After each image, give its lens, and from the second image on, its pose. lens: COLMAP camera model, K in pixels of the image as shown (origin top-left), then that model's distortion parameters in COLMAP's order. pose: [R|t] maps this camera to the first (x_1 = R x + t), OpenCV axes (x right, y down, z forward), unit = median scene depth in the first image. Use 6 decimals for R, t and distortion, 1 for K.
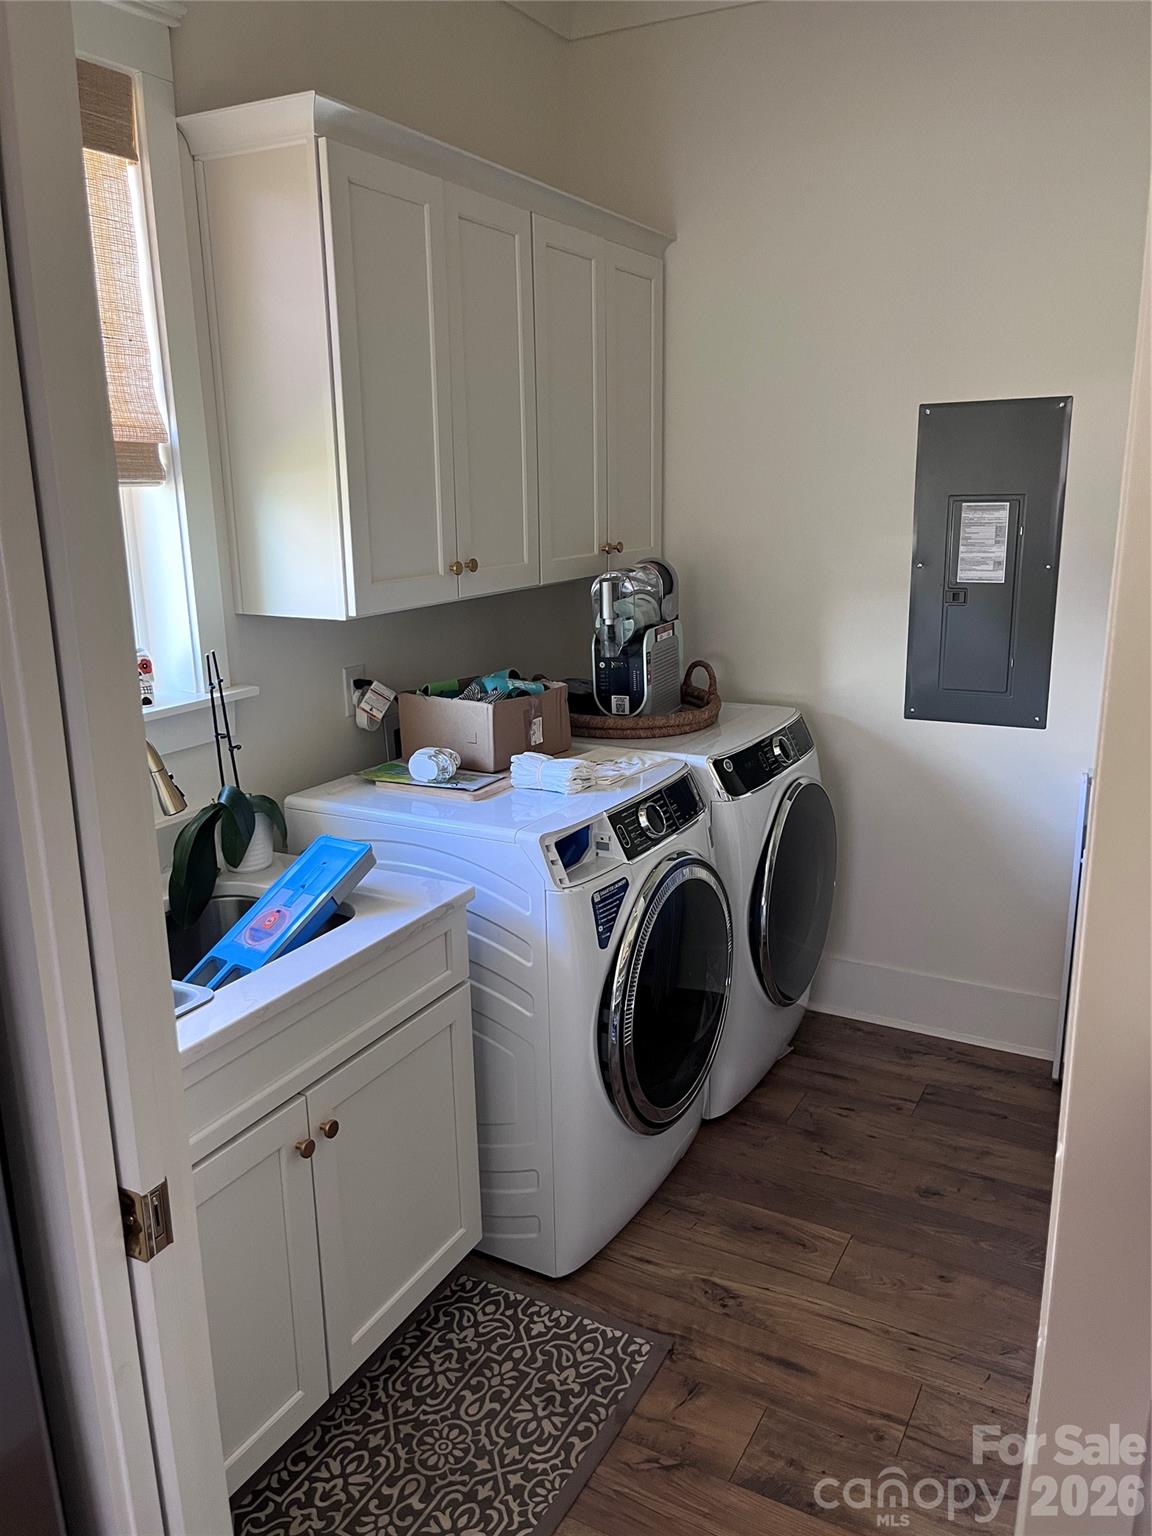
lens RADIAL K [[1181.6, 0, 578.1], [0, 1181.6, 768.5], [0, 0, 1]] dist [0.069799, -0.088720]
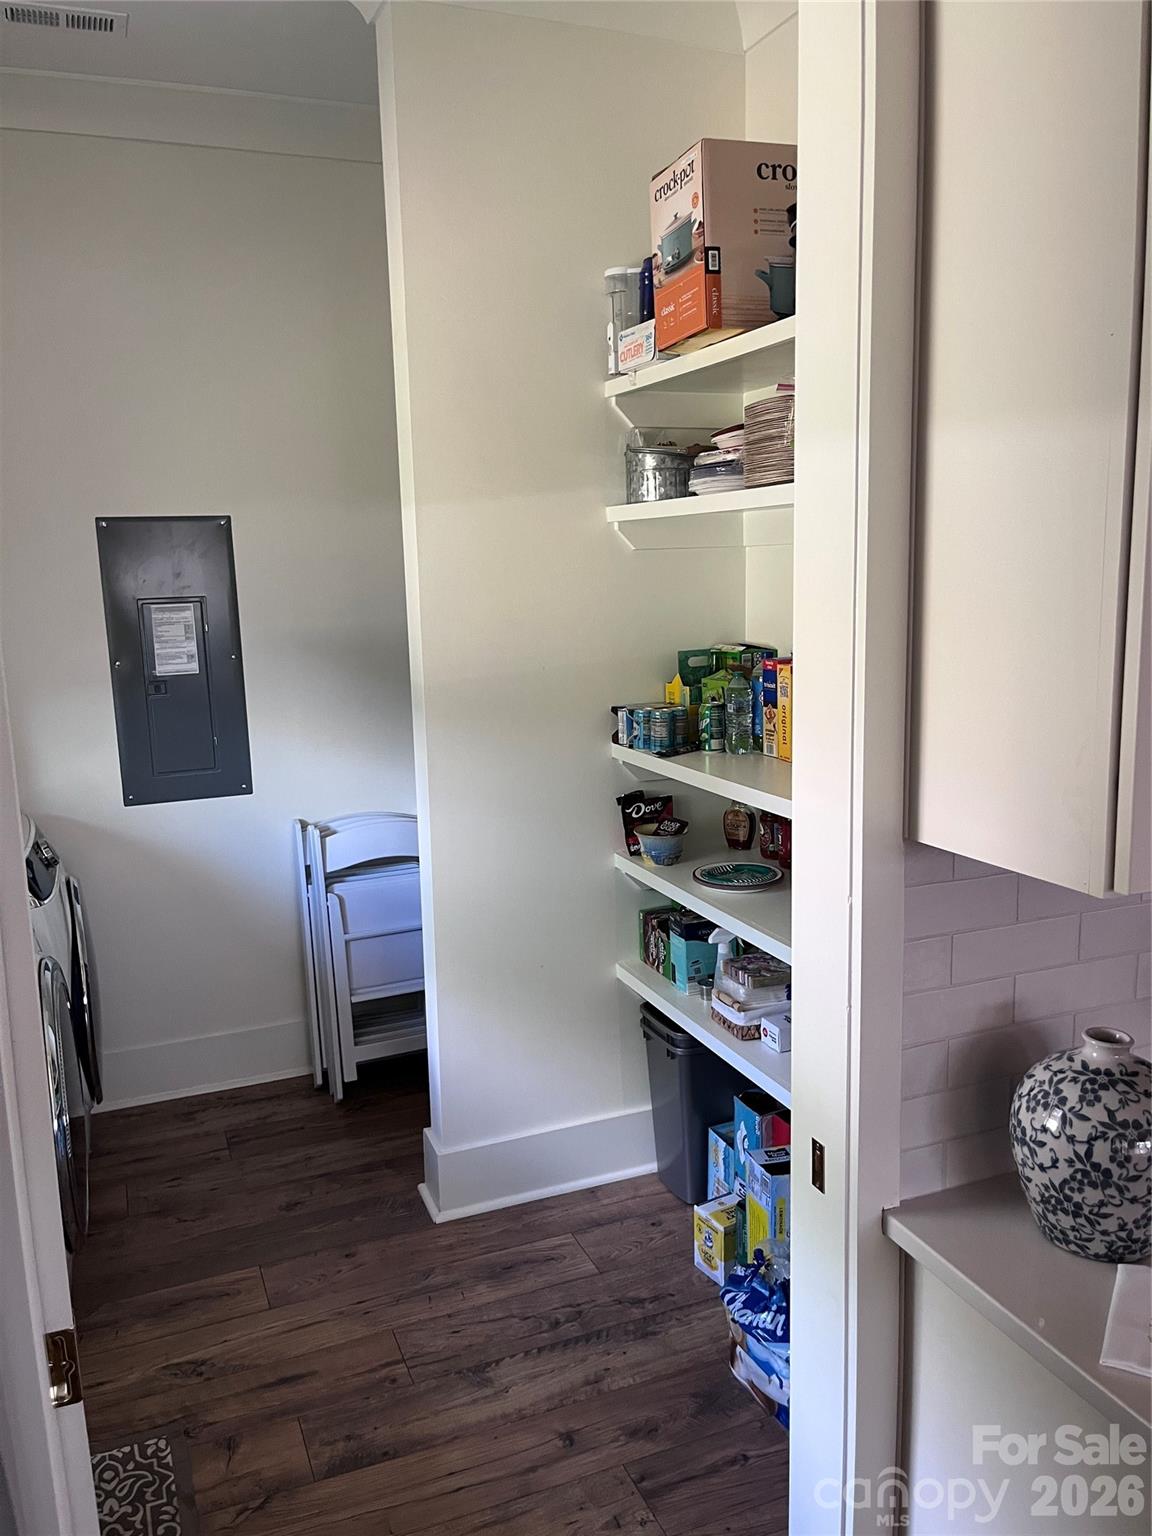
lens RADIAL K [[1181.6, 0, 578.8], [0, 1181.6, 756.2], [0, 0, 1]] dist [0.069799, -0.088720]
pose [[0.638823, -0.135342, 0.757356, -0.379557], [0.204459, 0.978872, 0.002468, -0.008407], [-0.741688, 0.153272, 0.652998, -0.000925]]
